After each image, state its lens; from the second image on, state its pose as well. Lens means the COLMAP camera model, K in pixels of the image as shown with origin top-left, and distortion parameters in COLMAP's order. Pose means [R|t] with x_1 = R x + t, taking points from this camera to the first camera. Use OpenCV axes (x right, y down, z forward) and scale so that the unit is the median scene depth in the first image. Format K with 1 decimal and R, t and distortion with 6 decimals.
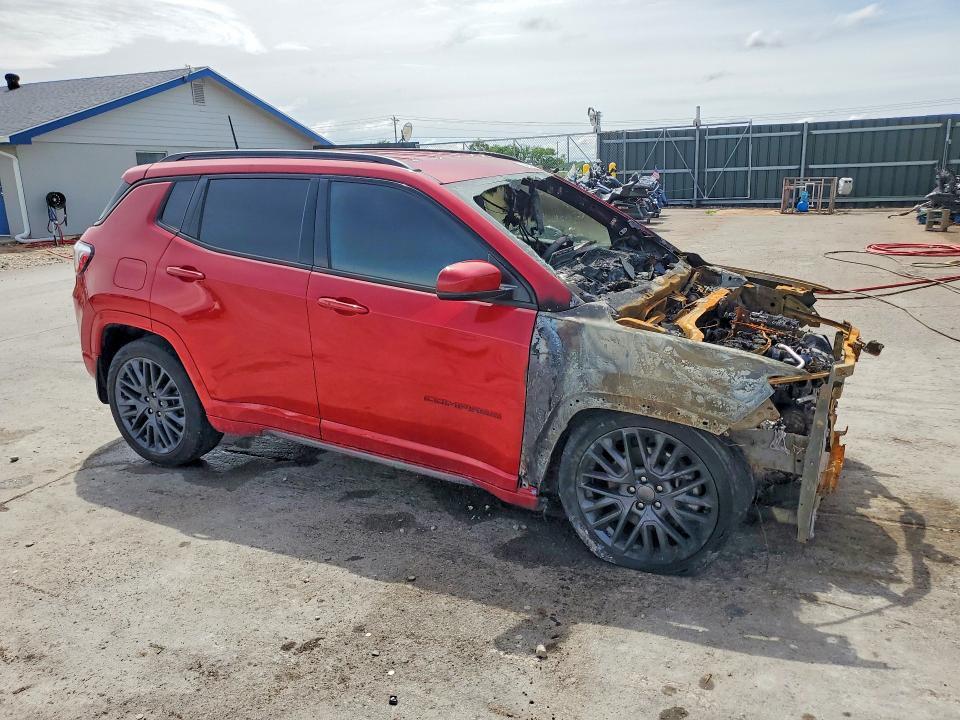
lens RADIAL K [[773.2, 0, 485.6], [0, 773.2, 360.3], [0, 0, 1]] dist [0.009924, 0.003941]
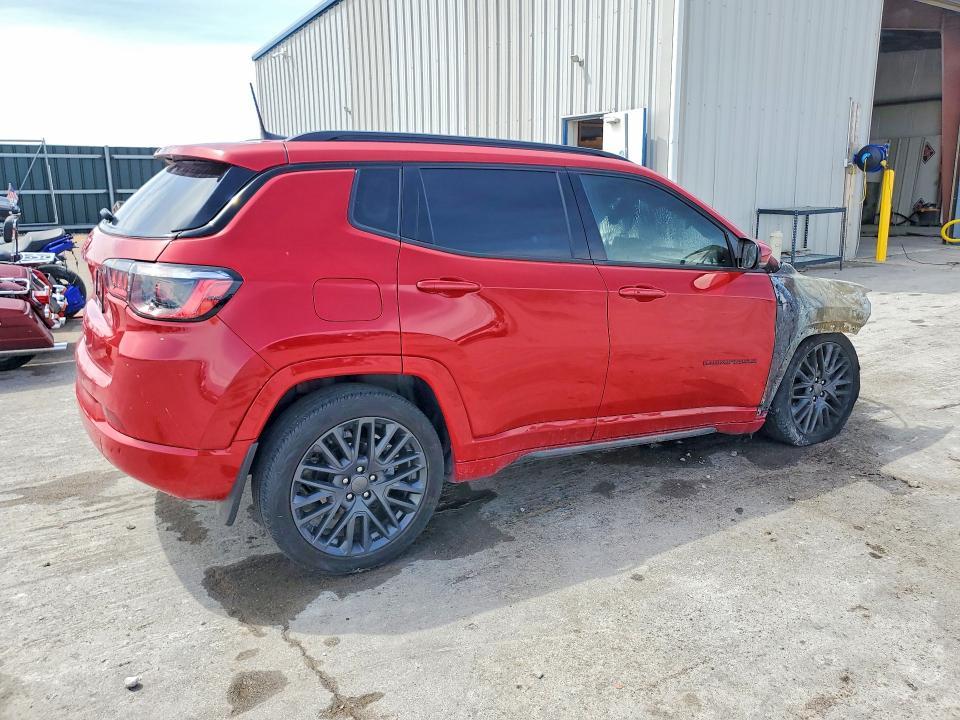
lens RADIAL K [[773.2, 0, 486.0], [0, 773.2, 361.9], [0, 0, 1]] dist [0.009924, 0.003941]
pose [[0.504656, -0.169844, 0.846448, -1.206900], [0.201758, 0.976509, 0.075652, -0.104255], [-0.839414, 0.132599, 0.527069, 0.667209]]
